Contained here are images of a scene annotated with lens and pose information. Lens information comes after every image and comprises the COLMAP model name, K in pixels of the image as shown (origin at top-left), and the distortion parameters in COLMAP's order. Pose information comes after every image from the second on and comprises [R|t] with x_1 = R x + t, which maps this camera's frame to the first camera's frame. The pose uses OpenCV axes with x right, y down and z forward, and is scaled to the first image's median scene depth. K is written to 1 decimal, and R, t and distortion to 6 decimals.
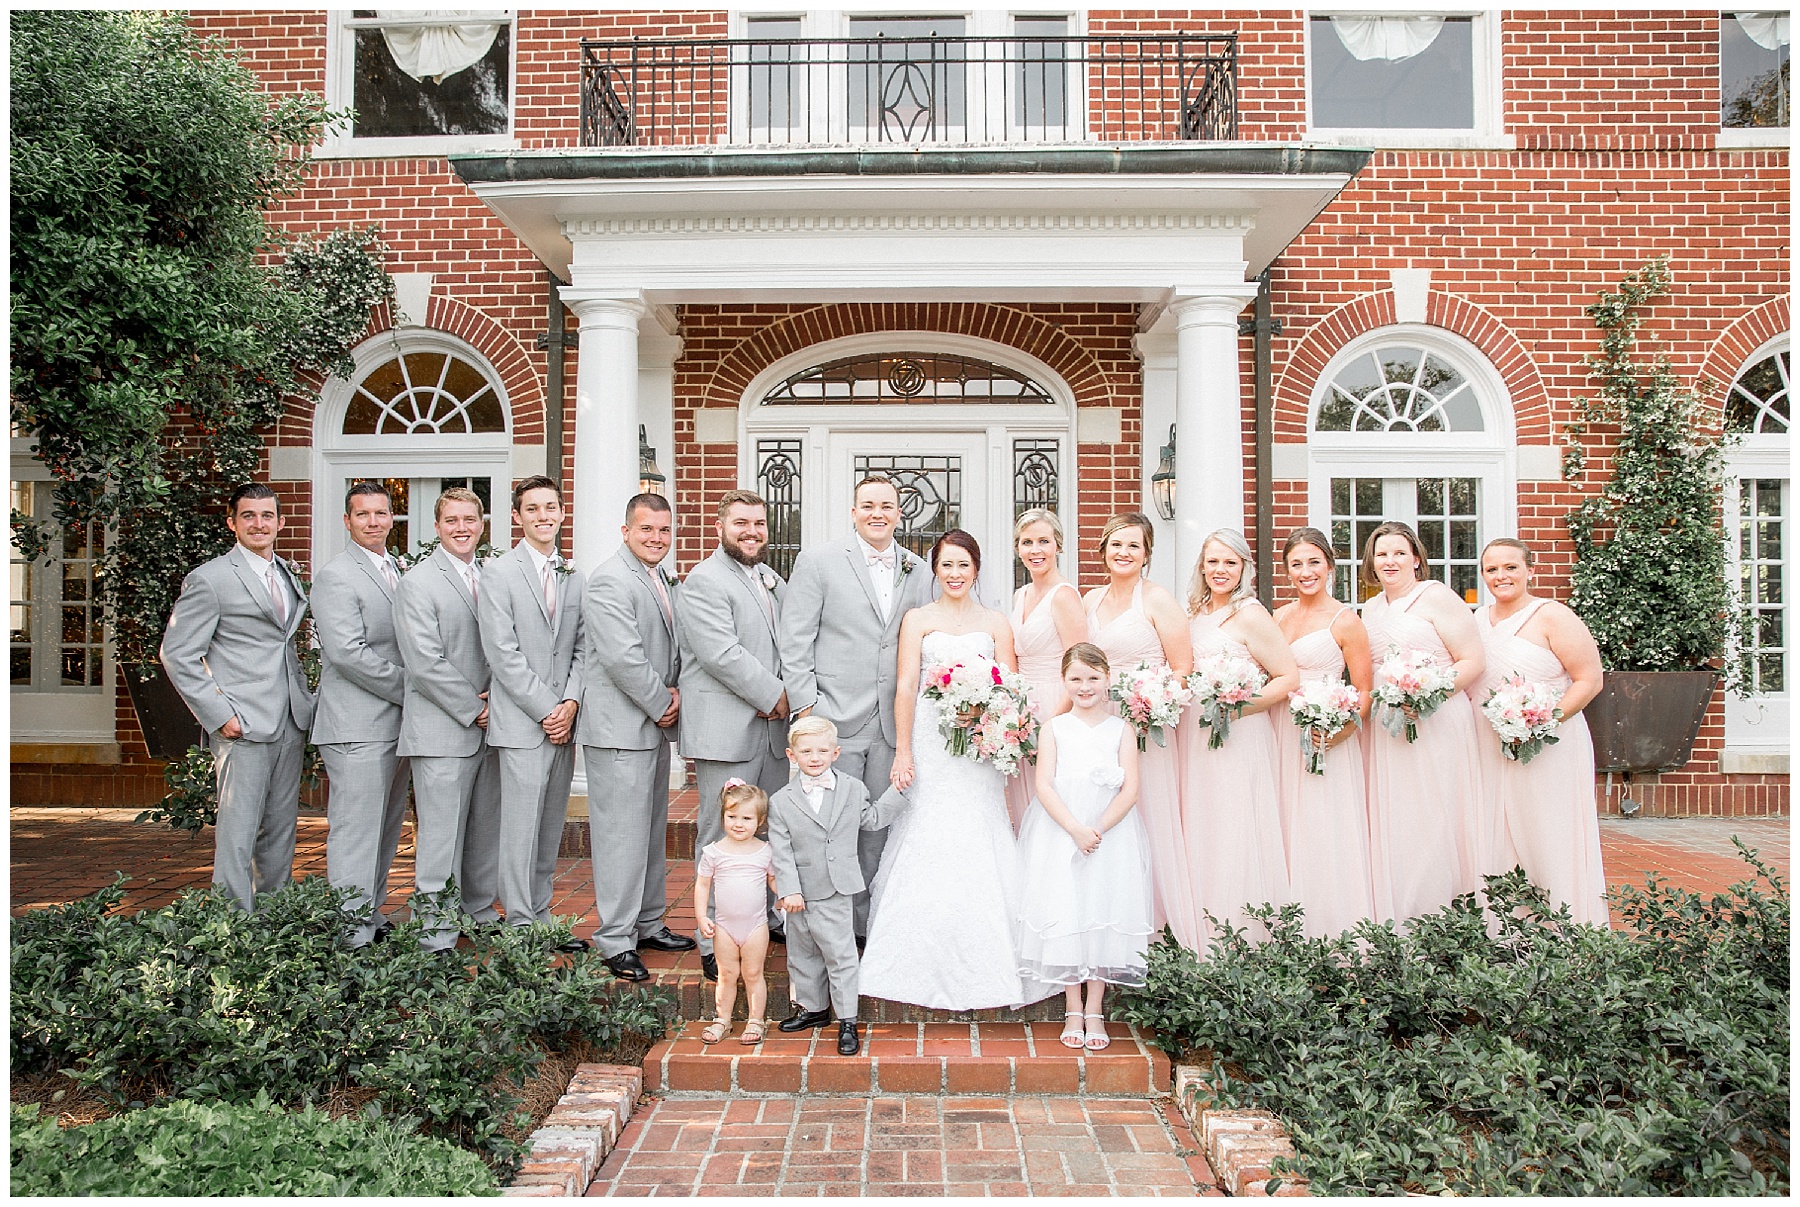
lens RADIAL K [[1073.1, 0, 900.0], [0, 1073.1, 603.5], [0, 0, 1]] dist [-0.039229, 0.001672]
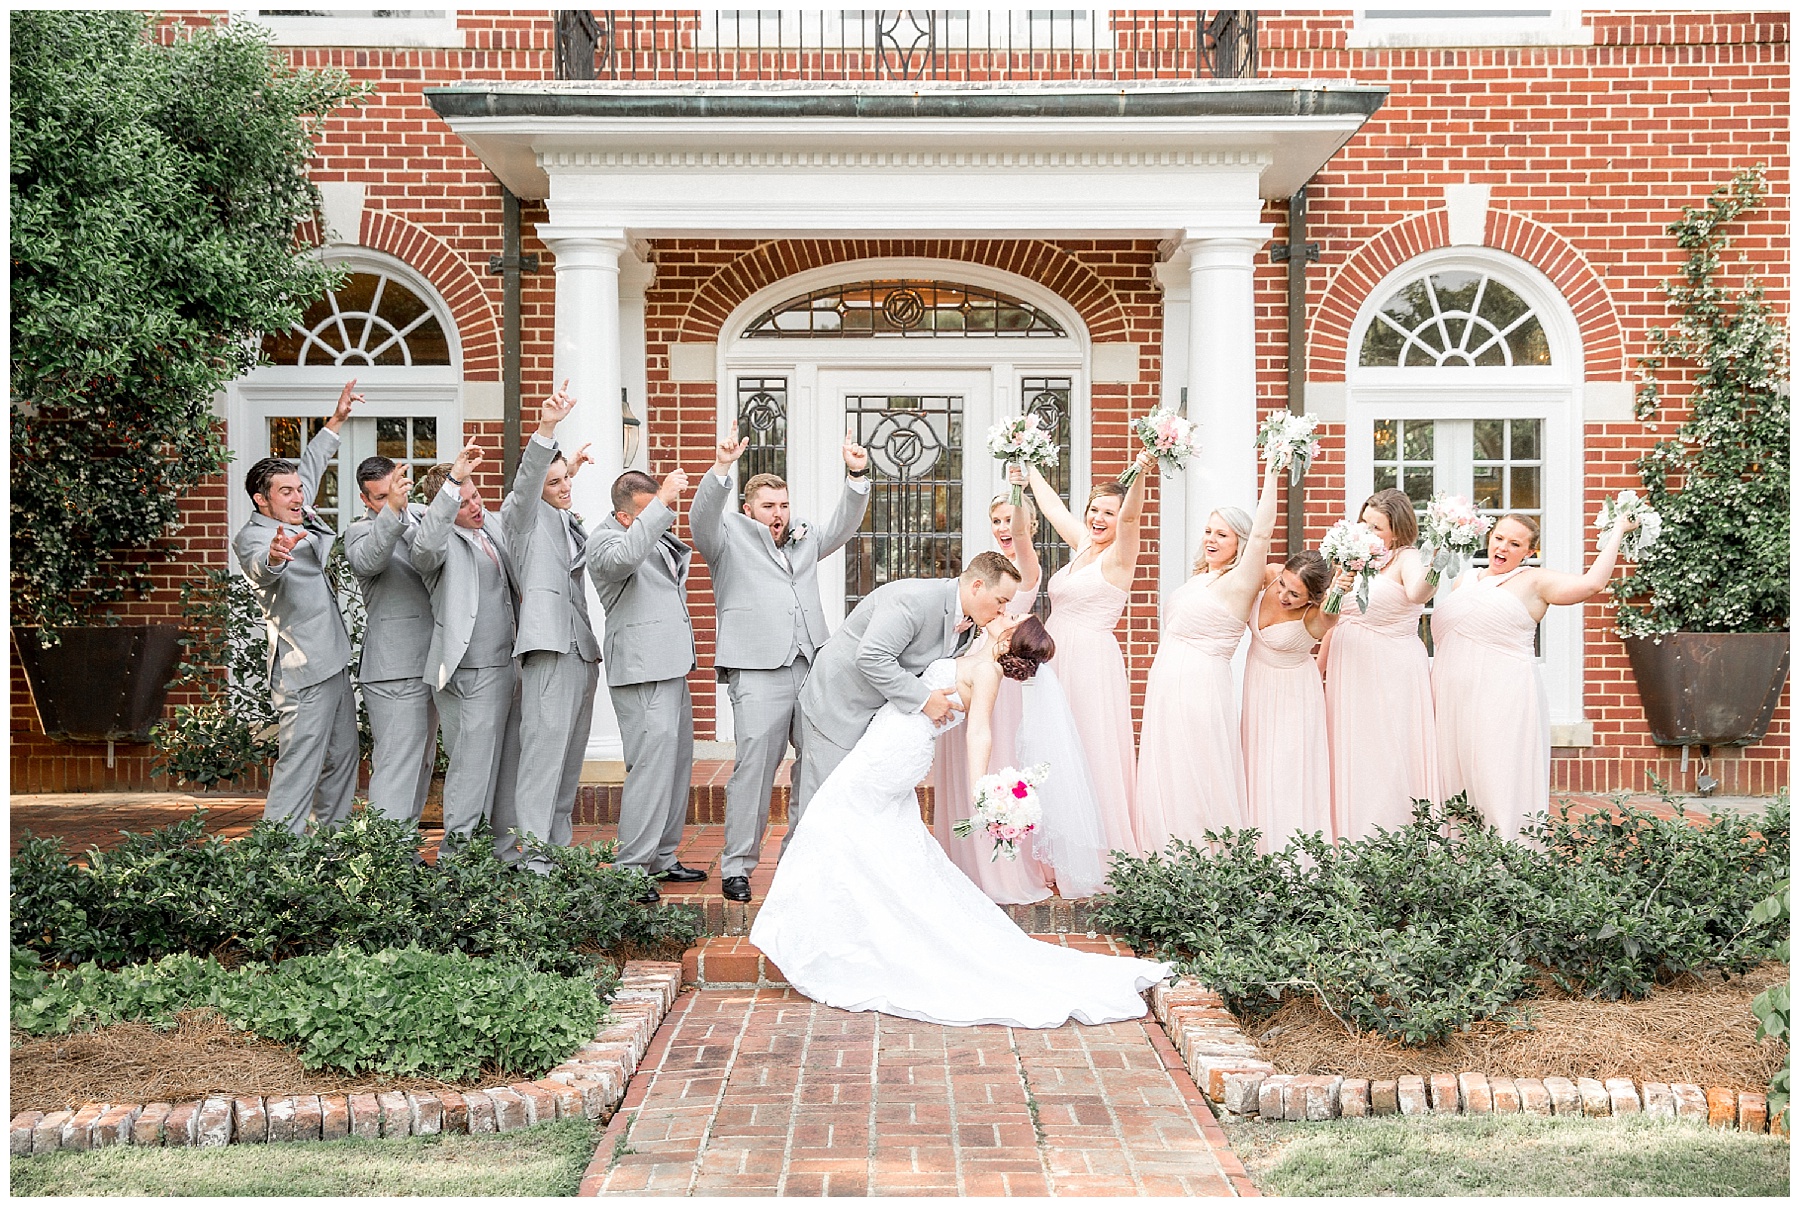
lens RADIAL K [[2073.0, 0, 900.0], [0, 2073.0, 603.5], [0, 0, 1]] dist [0.091312, -0.020600]
pose [[0.999903, -0.000687, 0.013876, -0.021667], [0.000313, 0.999637, 0.026953, -0.009827], [-0.013889, -0.026946, 0.999540, -0.769547]]
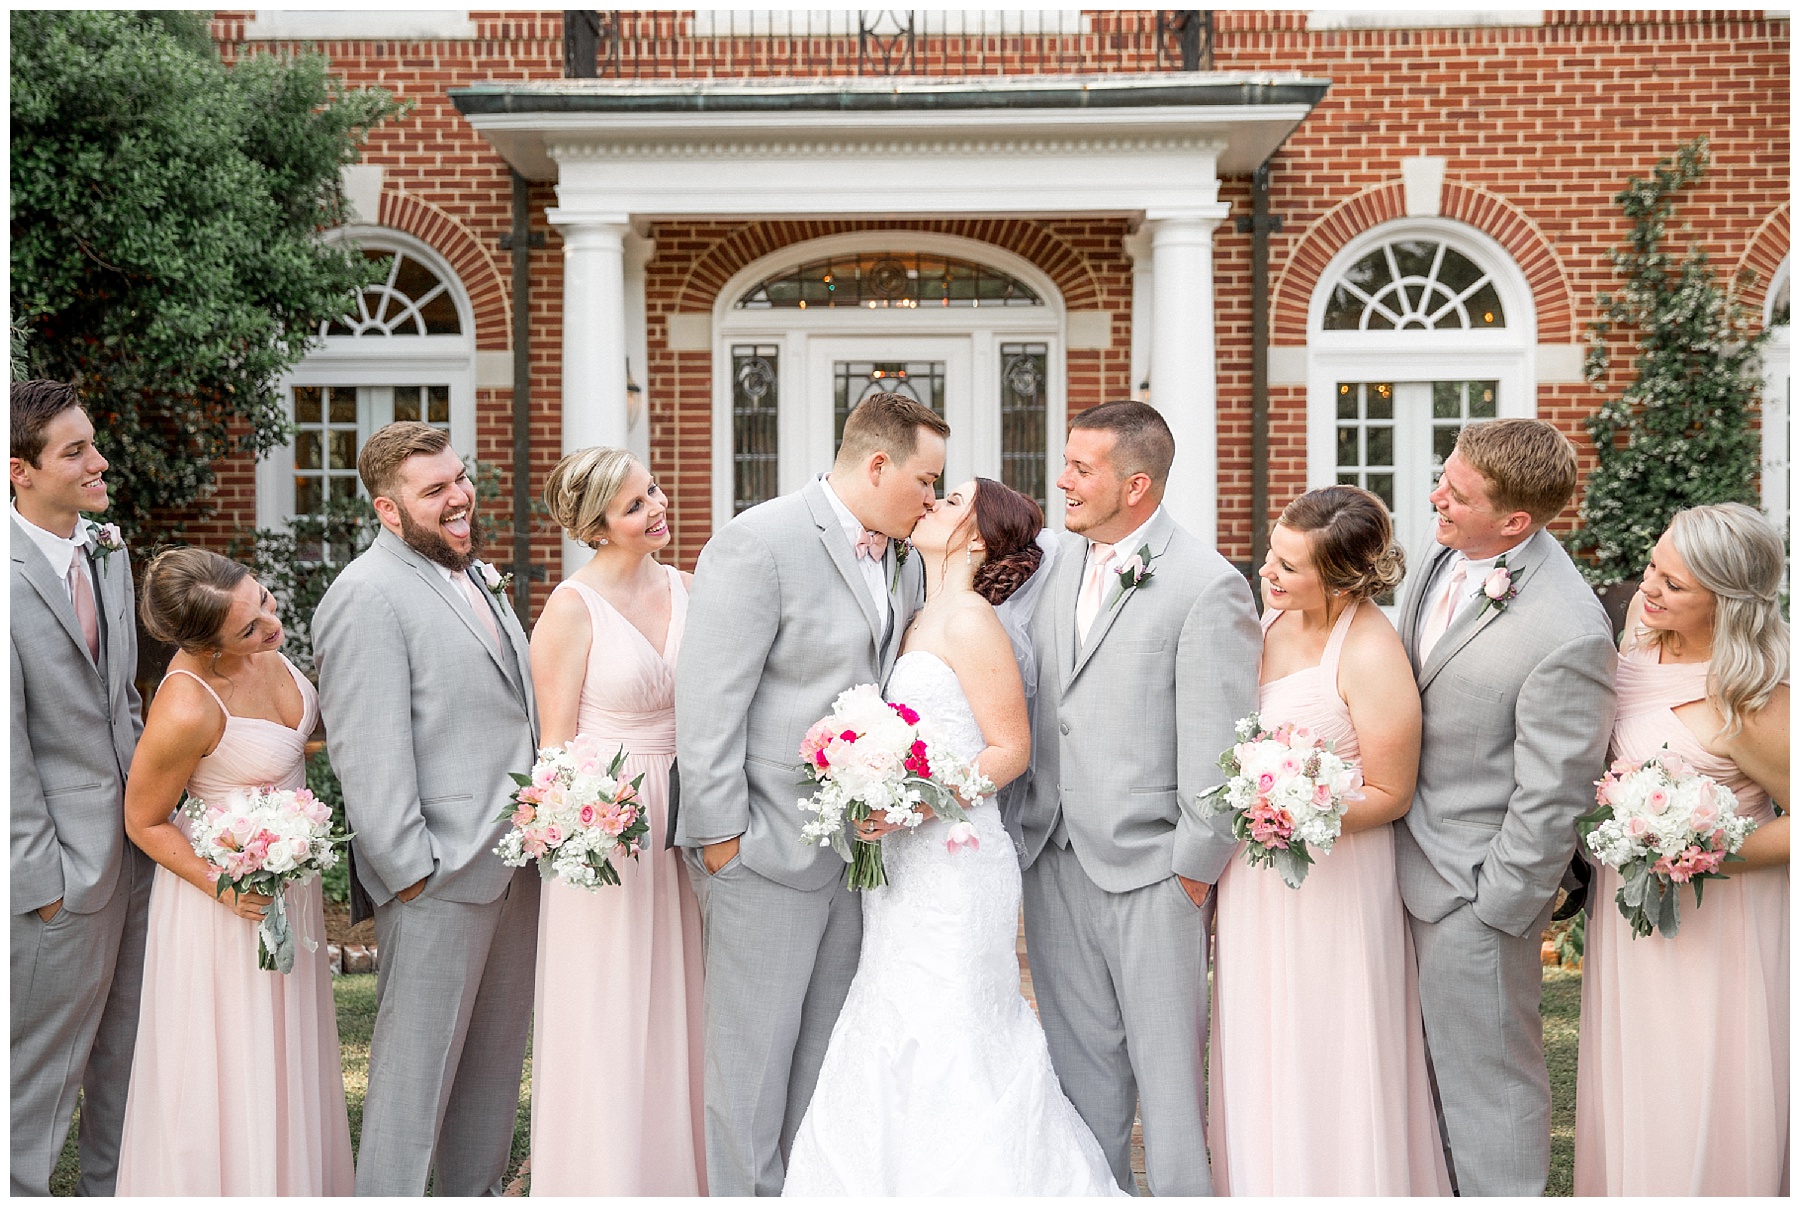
lens RADIAL K [[2757.4, 0, 839.0], [0, 2757.4, 574.6], [0, 0, 1]] dist [0.155006, 0.076017]
pose [[0.999801, -0.004207, -0.019478, 0.009268], [0.004727, 0.999632, 0.026705, -0.014008], [0.019359, -0.026792, 0.999454, -1.495417]]
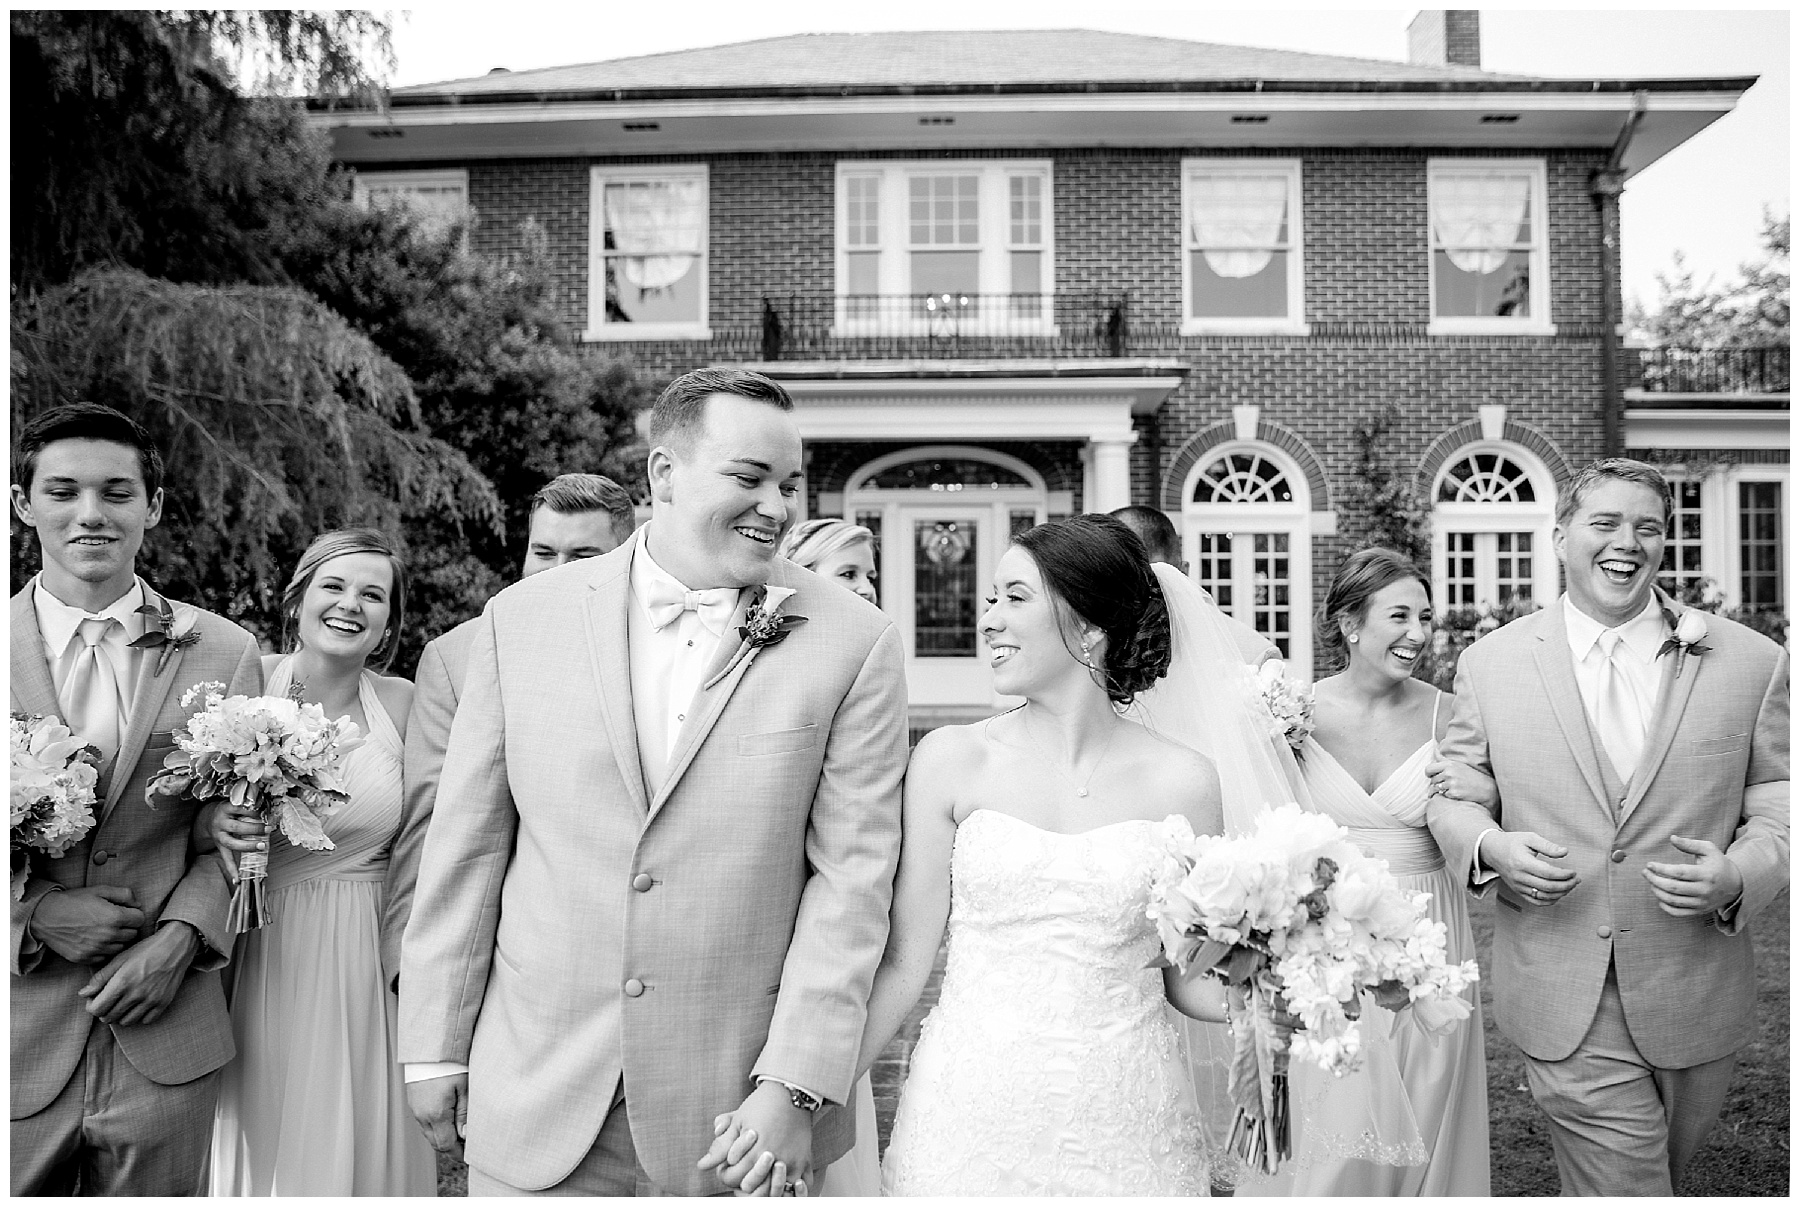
lens RADIAL K [[1771.0, 0, 900.0], [0, 1771.0, 603.5], [0, 0, 1]] dist [-0.092660, 0.094302]
pose [[0.999608, -0.004584, -0.027612, 0.011543], [0.004624, 0.999988, 0.001396, -0.012116], [0.027605, -0.001524, 0.999618, -1.795845]]
